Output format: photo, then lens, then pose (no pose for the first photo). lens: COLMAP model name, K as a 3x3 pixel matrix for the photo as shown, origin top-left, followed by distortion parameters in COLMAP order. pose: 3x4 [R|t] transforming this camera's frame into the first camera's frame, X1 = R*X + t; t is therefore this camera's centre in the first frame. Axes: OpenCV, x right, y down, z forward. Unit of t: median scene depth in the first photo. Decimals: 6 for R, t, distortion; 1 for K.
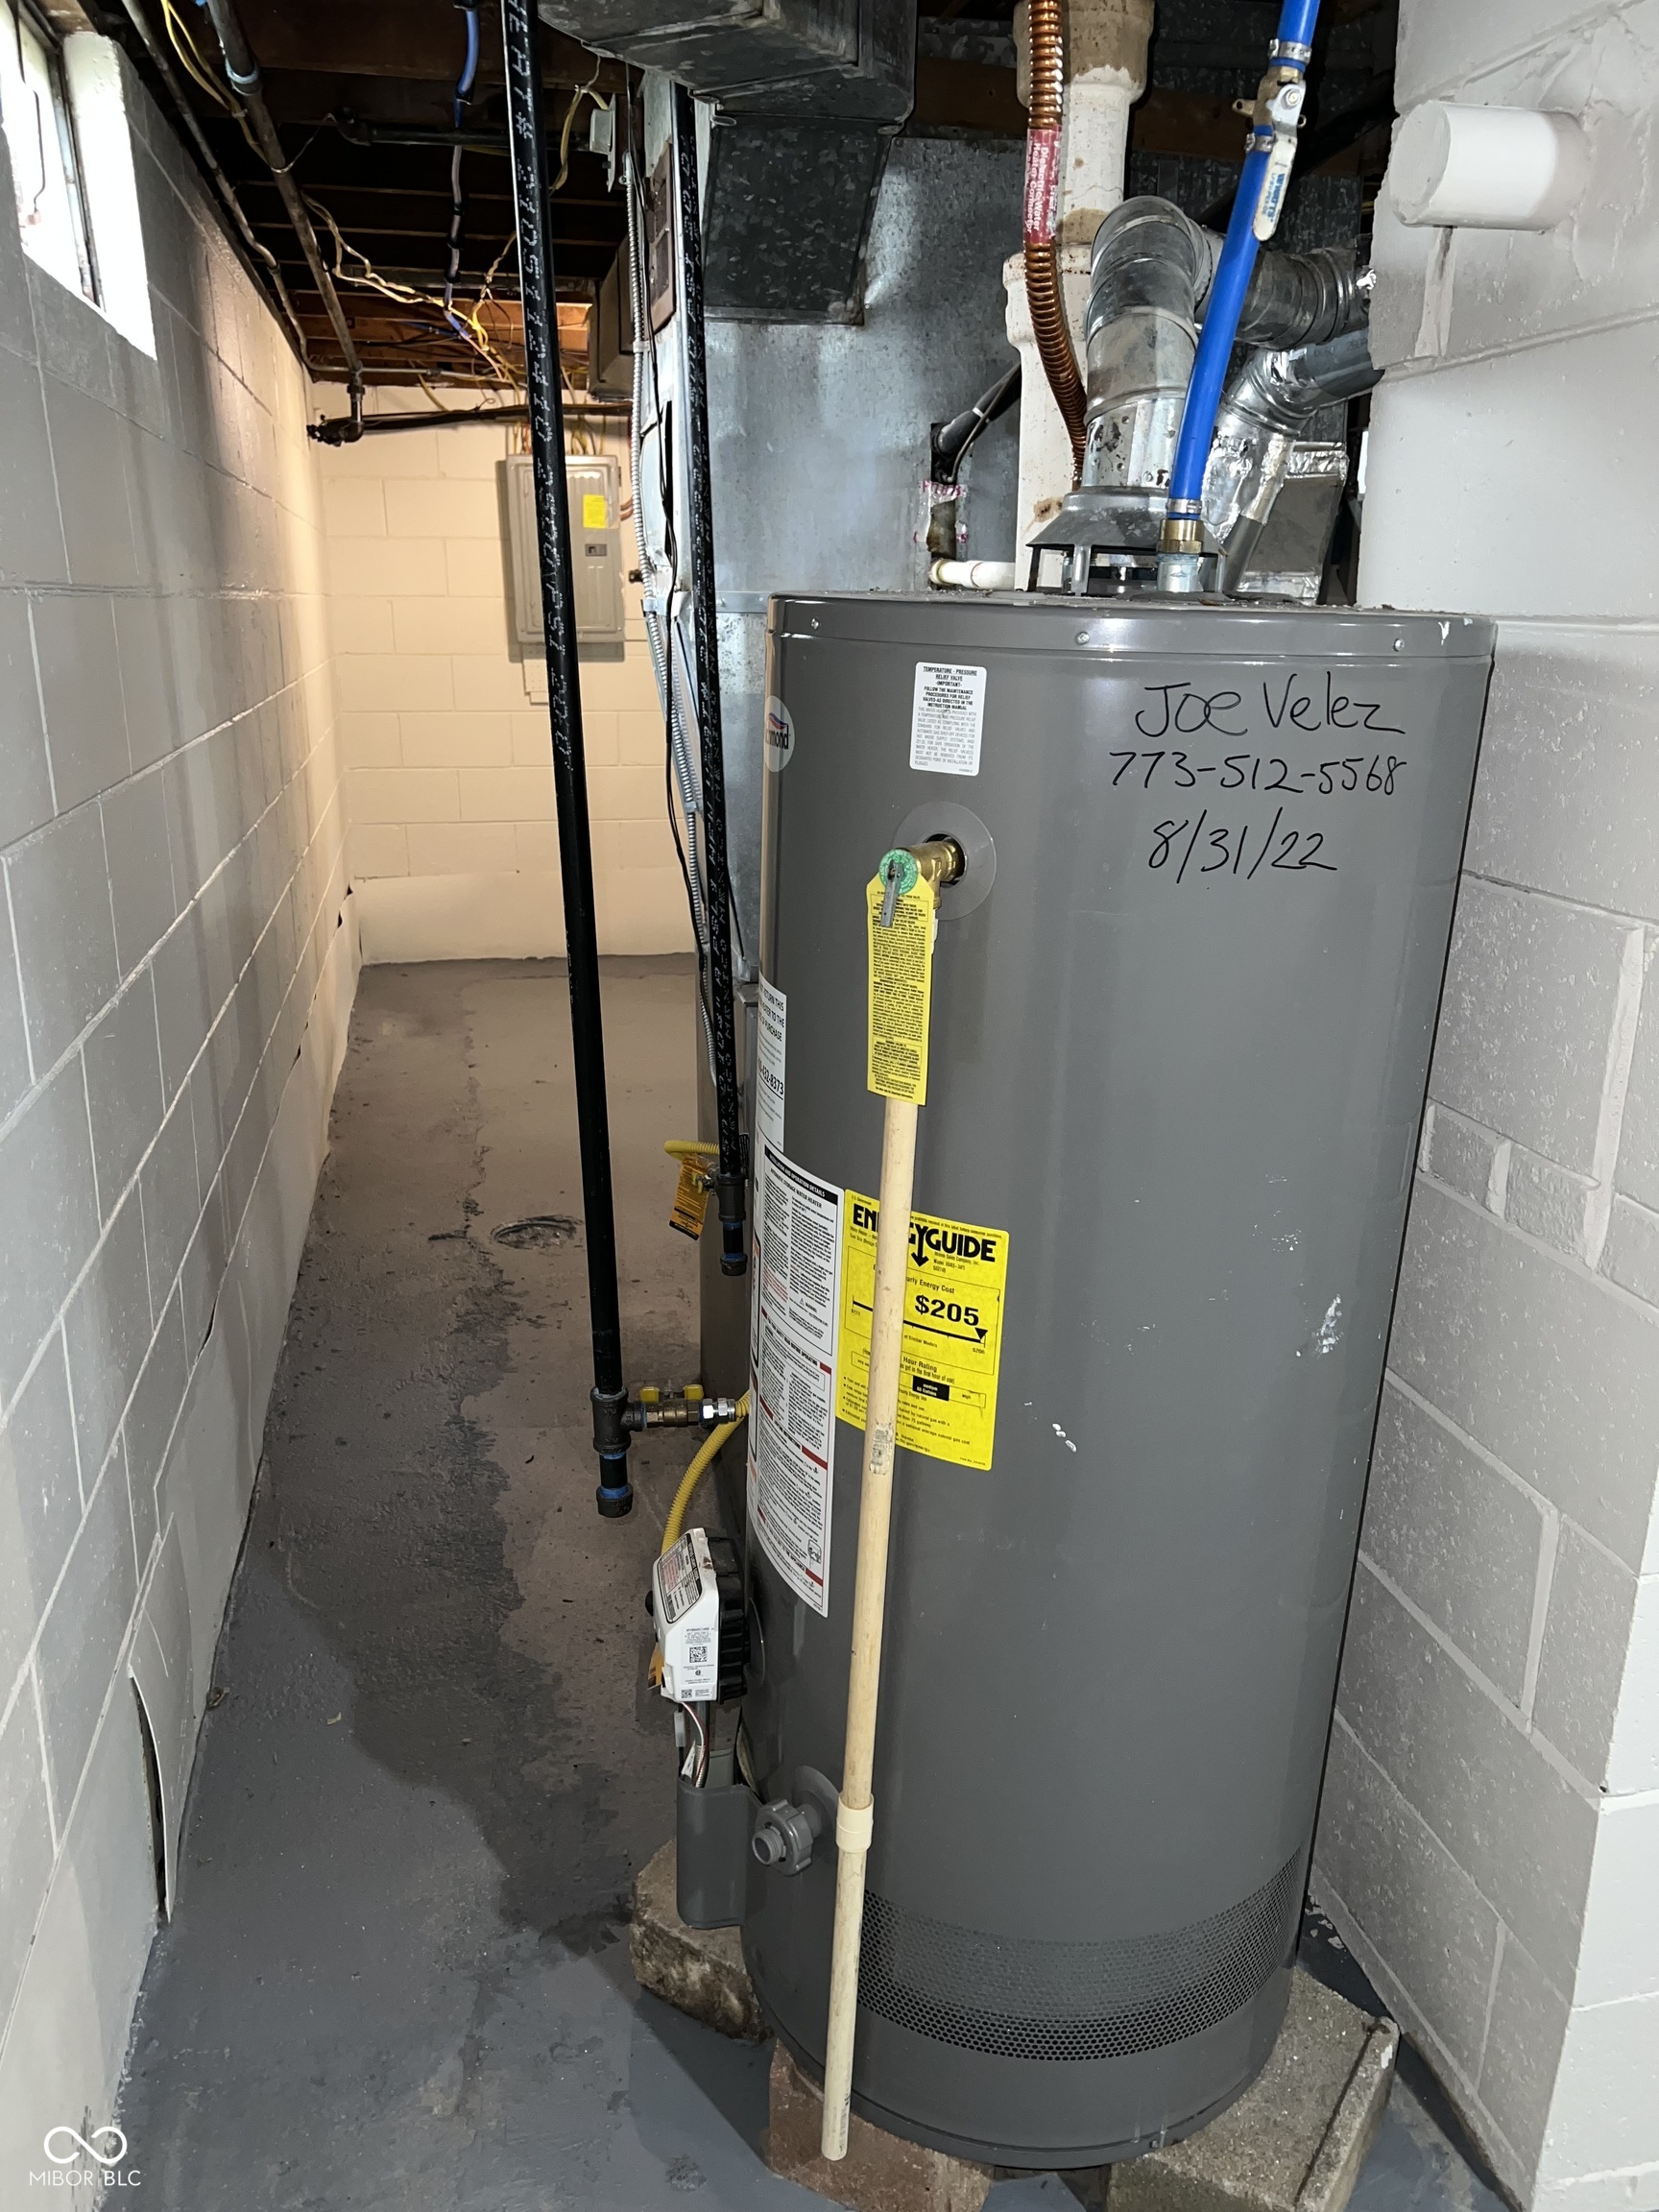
lens RADIAL K [[1621.8, 0, 829.5], [0, 1621.8, 1106.0], [0, 0, 1]] dist [0.126005, -0.201946]
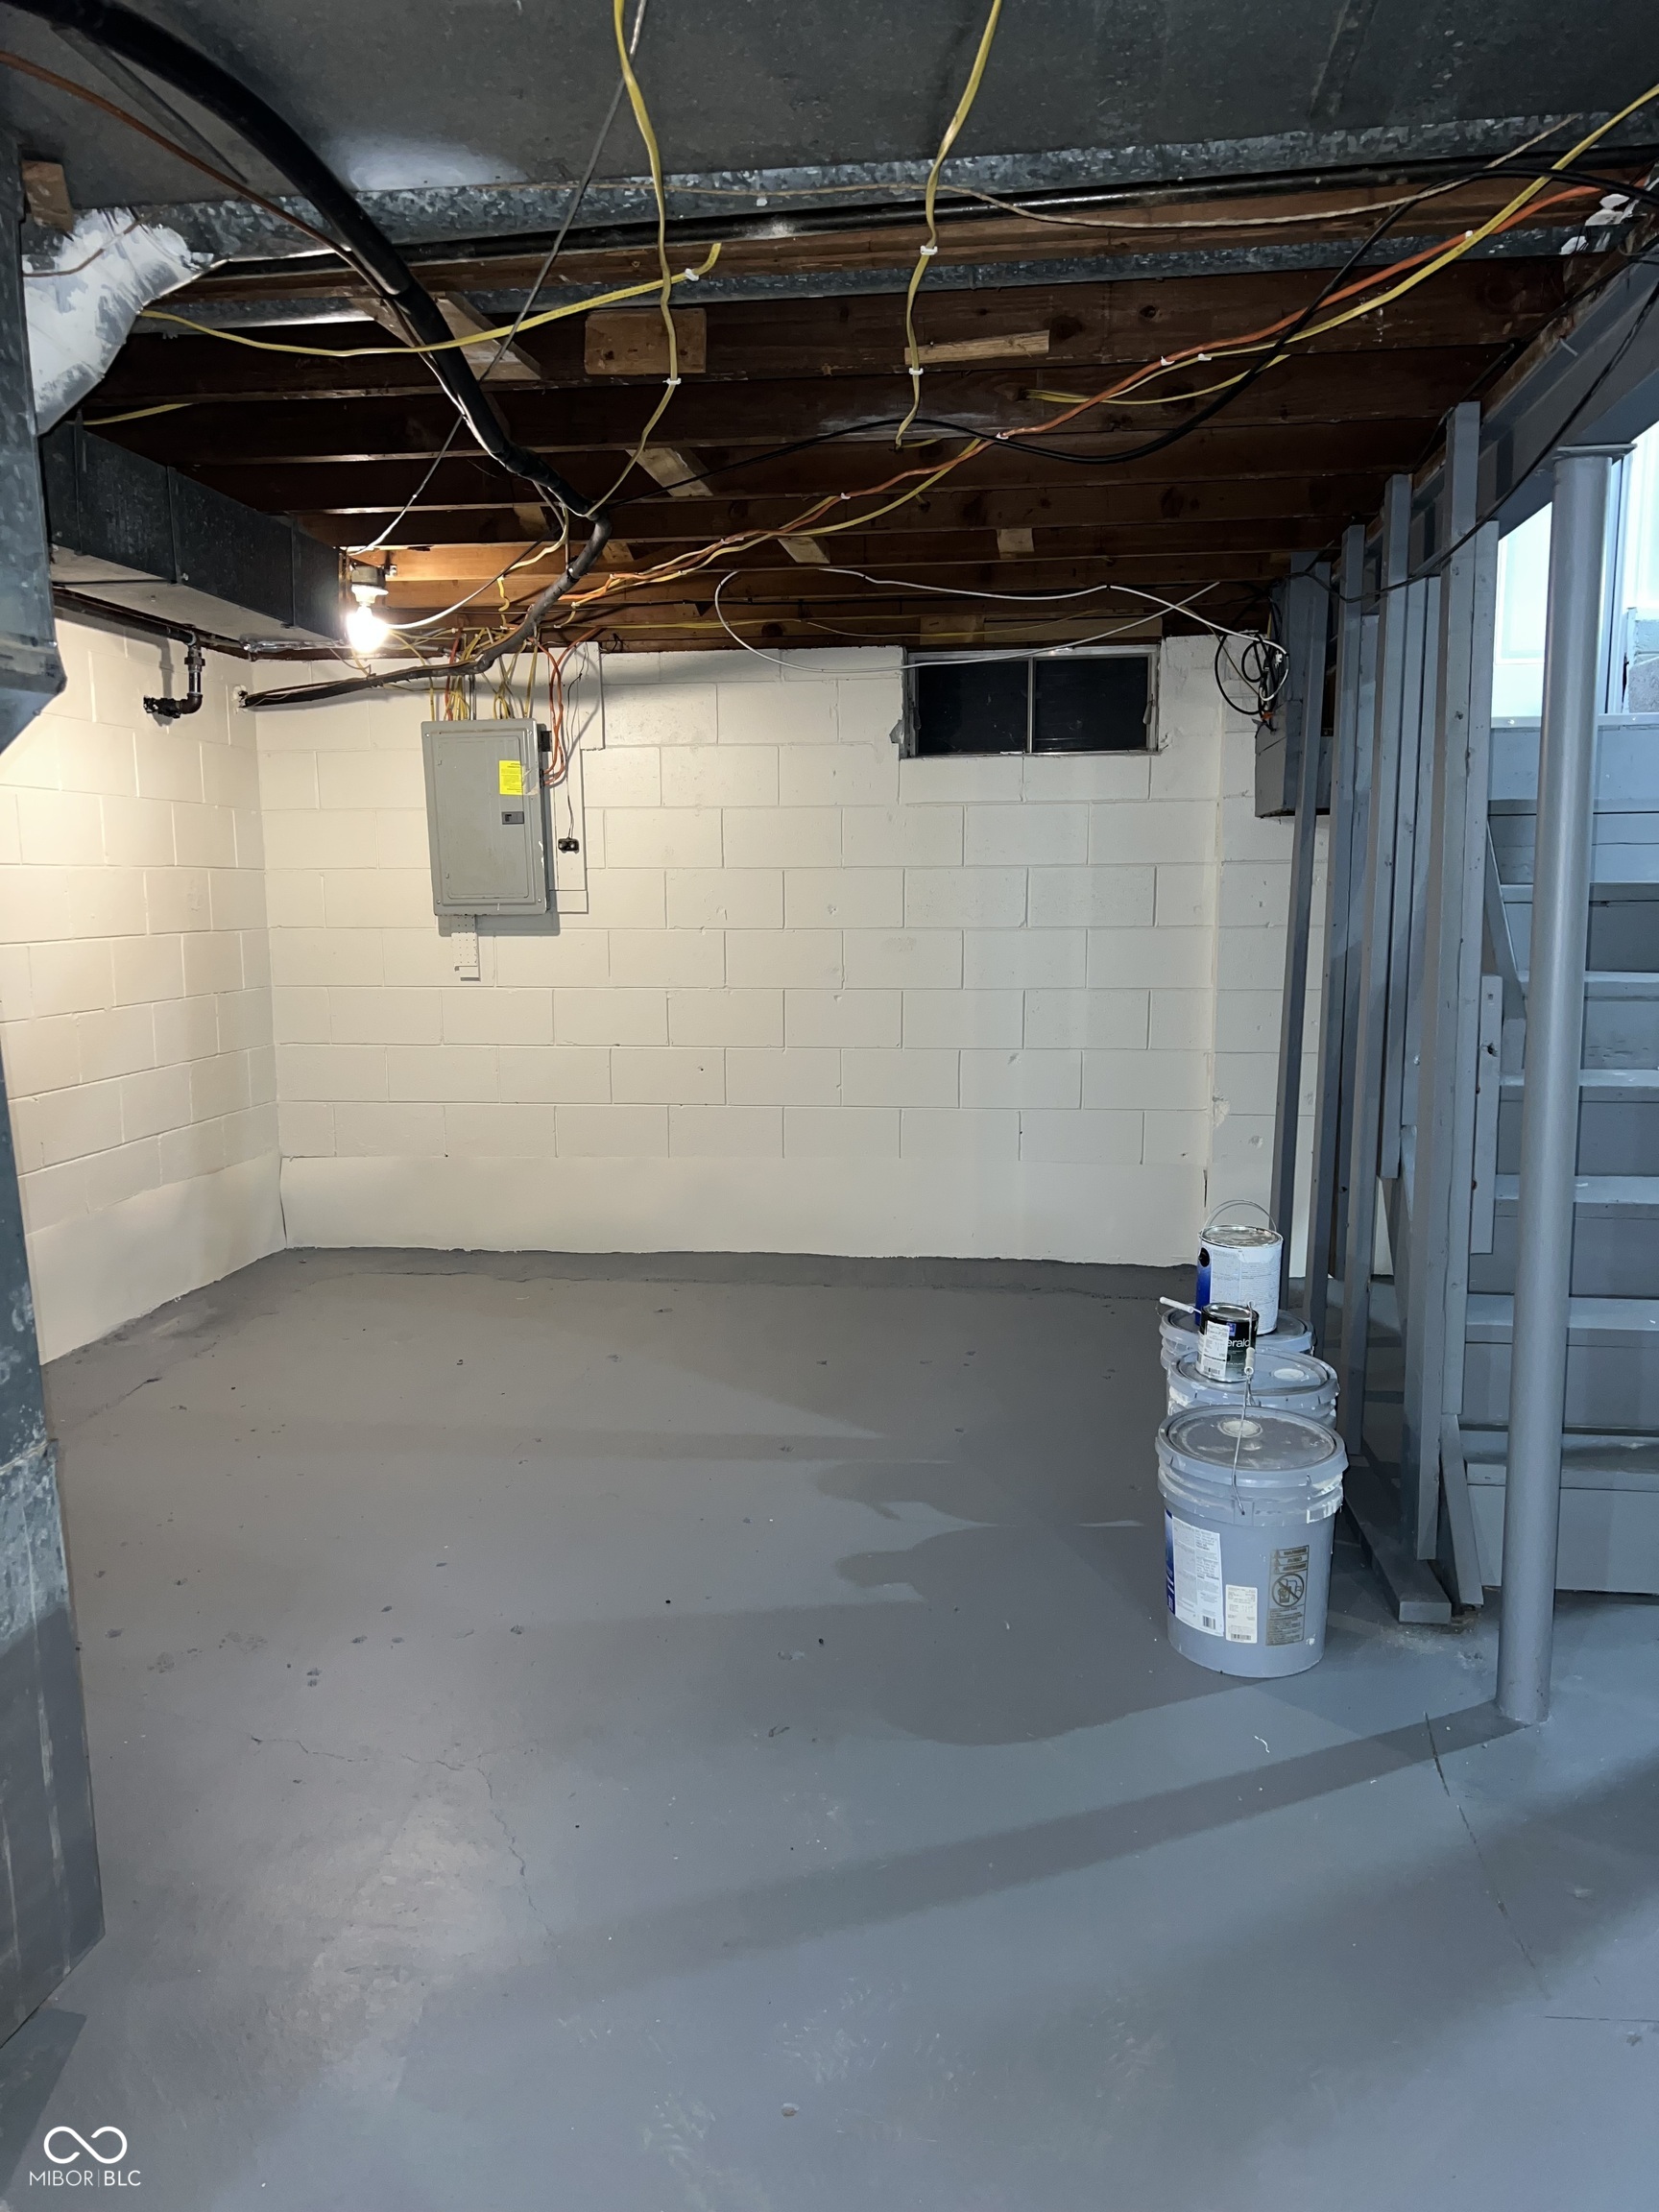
lens RADIAL K [[1621.8, 0, 829.5], [0, 1621.8, 1106.0], [0, 0, 1]] dist [0.126005, -0.201946]
pose [[0.936755, 0.036425, -0.348084, 0.388498], [-0.092213, 0.985114, -0.145075, -0.069145], [0.337618, 0.167998, 0.926170, 0.263418]]
